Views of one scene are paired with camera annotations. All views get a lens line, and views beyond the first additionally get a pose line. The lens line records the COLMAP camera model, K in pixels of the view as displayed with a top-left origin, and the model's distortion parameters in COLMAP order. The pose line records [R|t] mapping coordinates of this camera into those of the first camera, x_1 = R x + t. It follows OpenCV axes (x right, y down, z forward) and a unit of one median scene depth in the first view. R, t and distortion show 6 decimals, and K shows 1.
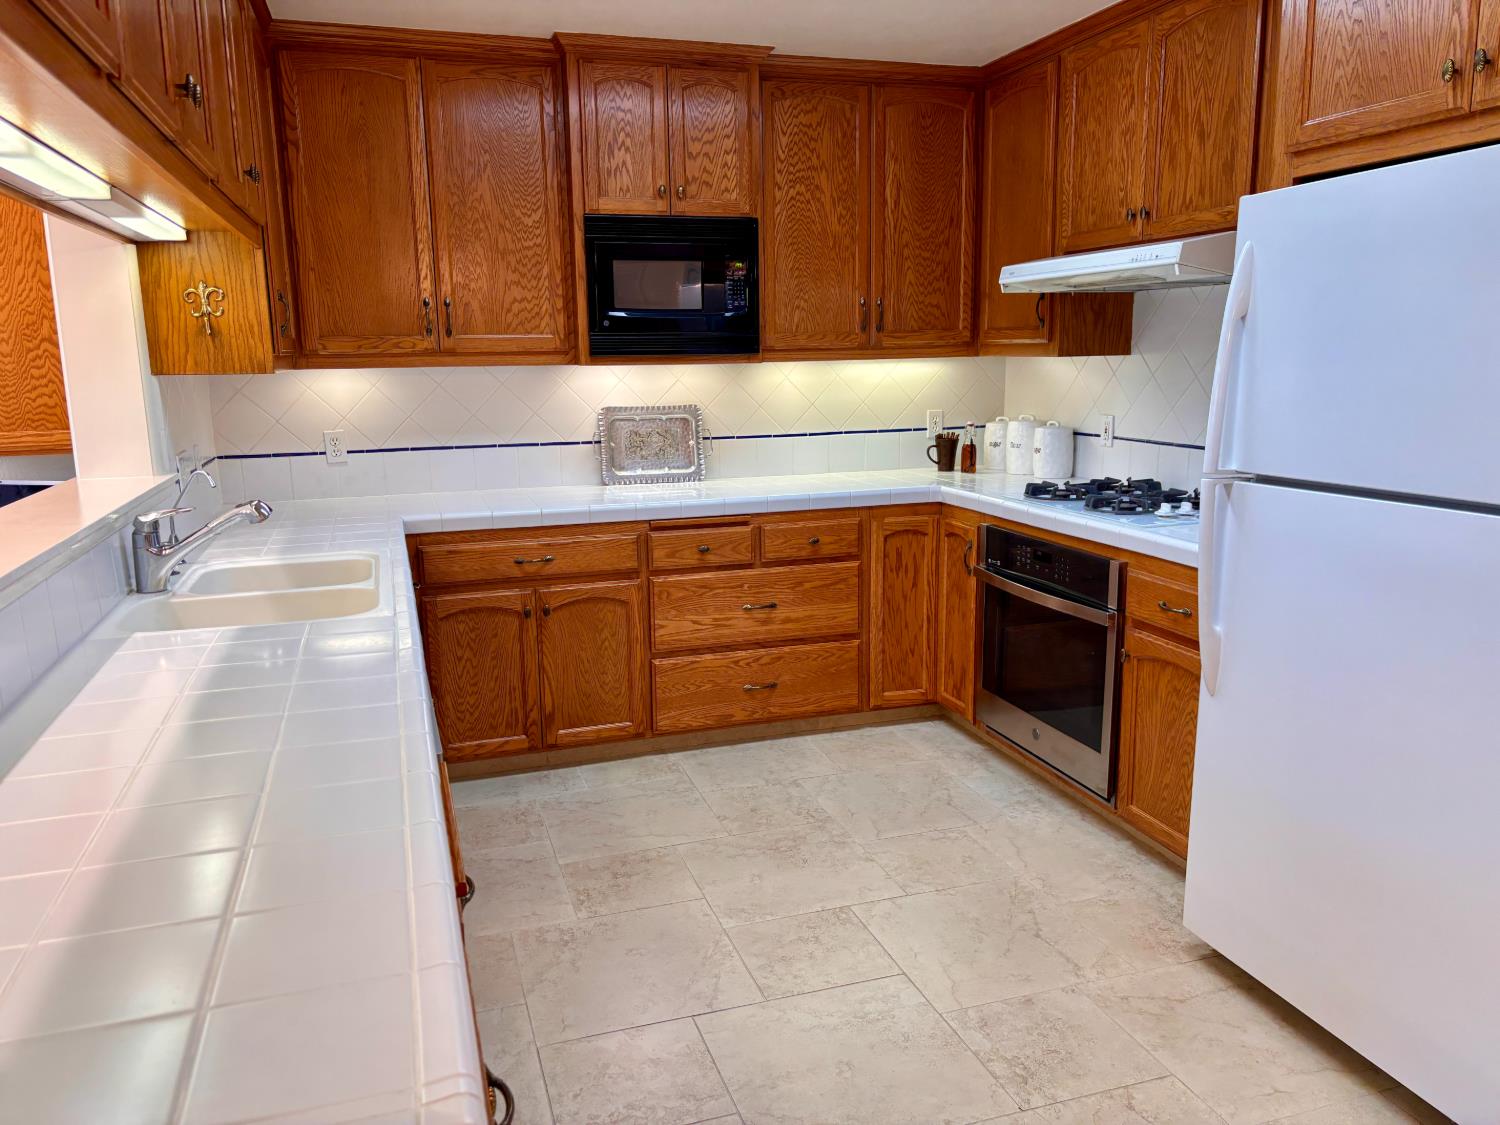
lens RADIAL K [[1155.6, 0, 750.0], [0, 1155.6, 562.5], [0, 0, 1]] dist [0.042473, -0.003964]
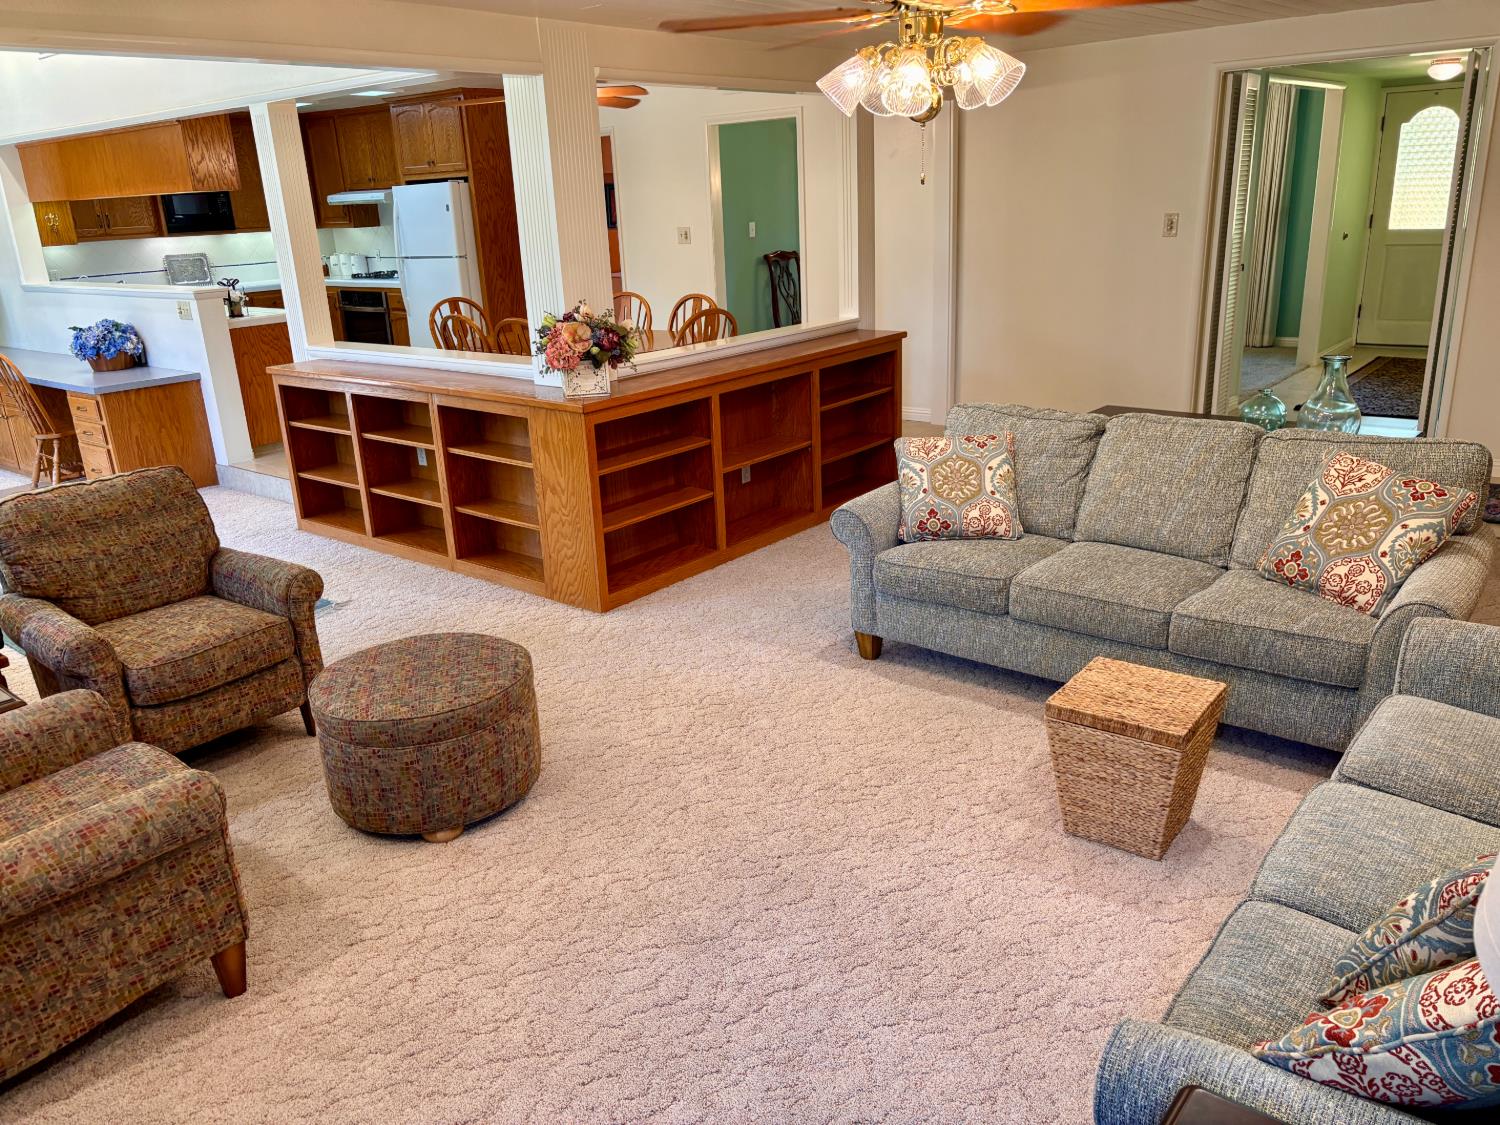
lens RADIAL K [[1124.6, 0, 743.8], [0, 1124.6, 582.1], [0, 0, 1]] dist [0.070755, -0.068718]
pose [[0.843101, -0.202199, 0.498294, -0.461958], [0.133259, 0.976273, 0.170685, 0.302661], [-0.520983, -0.077502, 0.850041, -1.813295]]
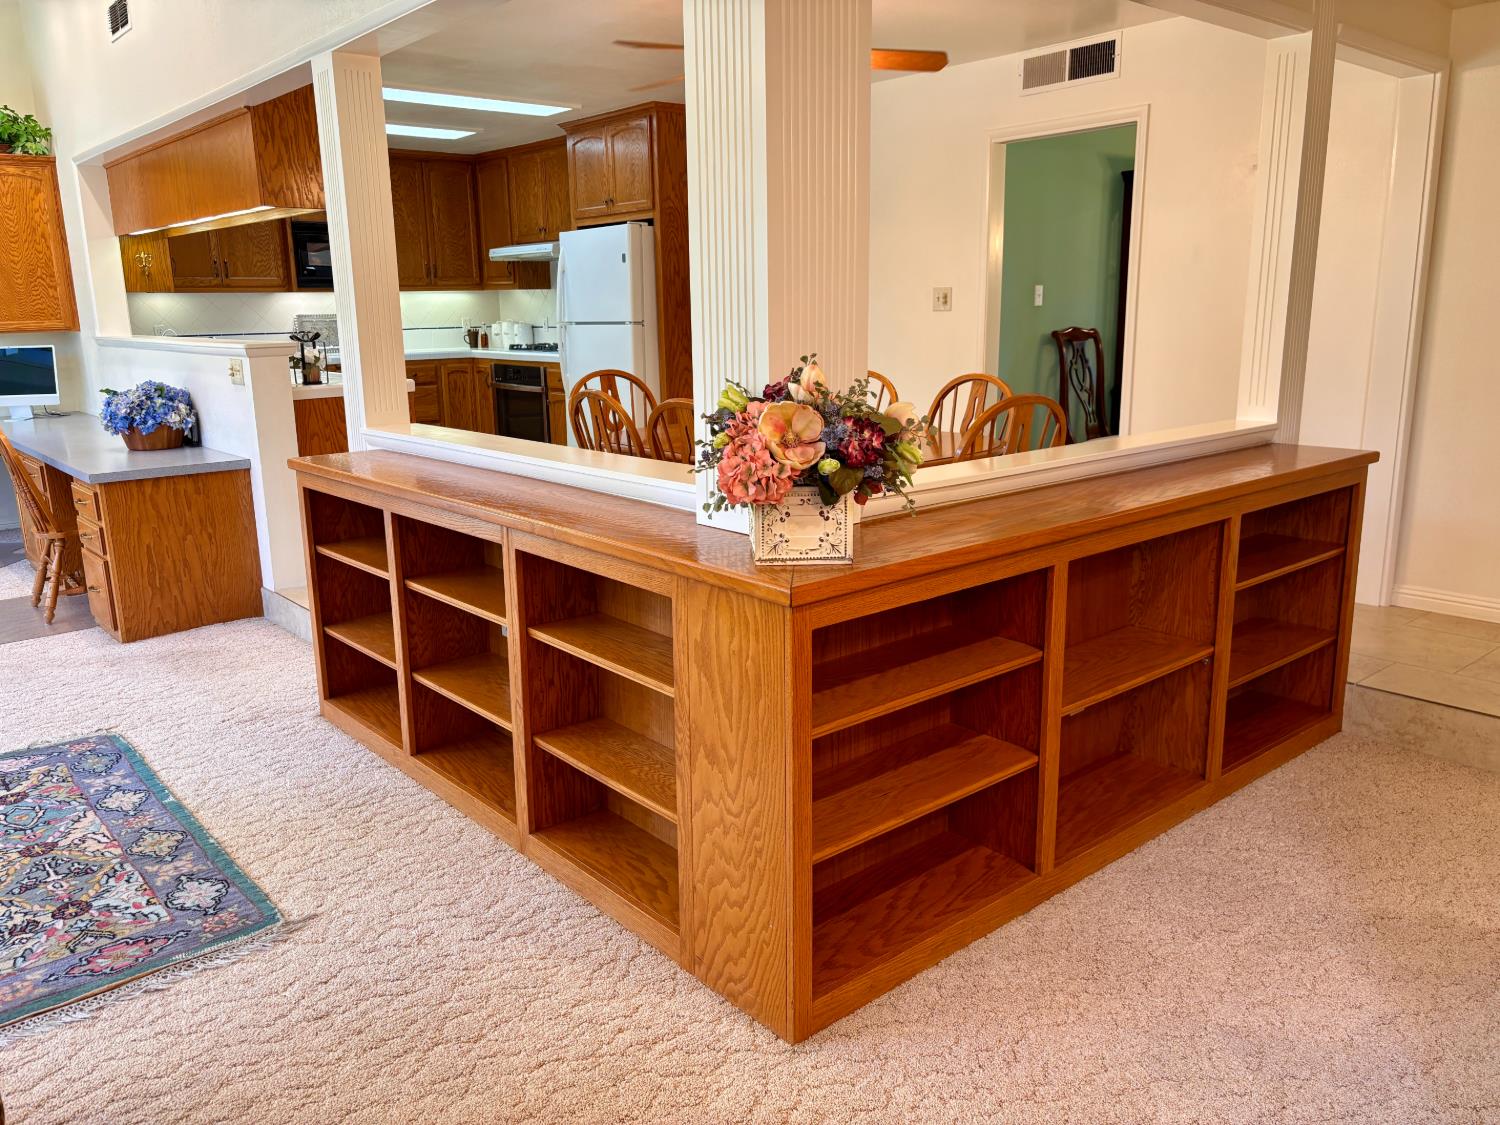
lens RADIAL K [[1155.6, 0, 750.0], [0, 1155.6, 562.5], [0, 0, 1]] dist [0.042473, -0.003964]
pose [[0.921603, -0.090363, 0.377470, -0.215720], [0.076677, 0.995742, 0.051163, 0.264371], [-0.380486, -0.018209, 0.924608, -1.239324]]
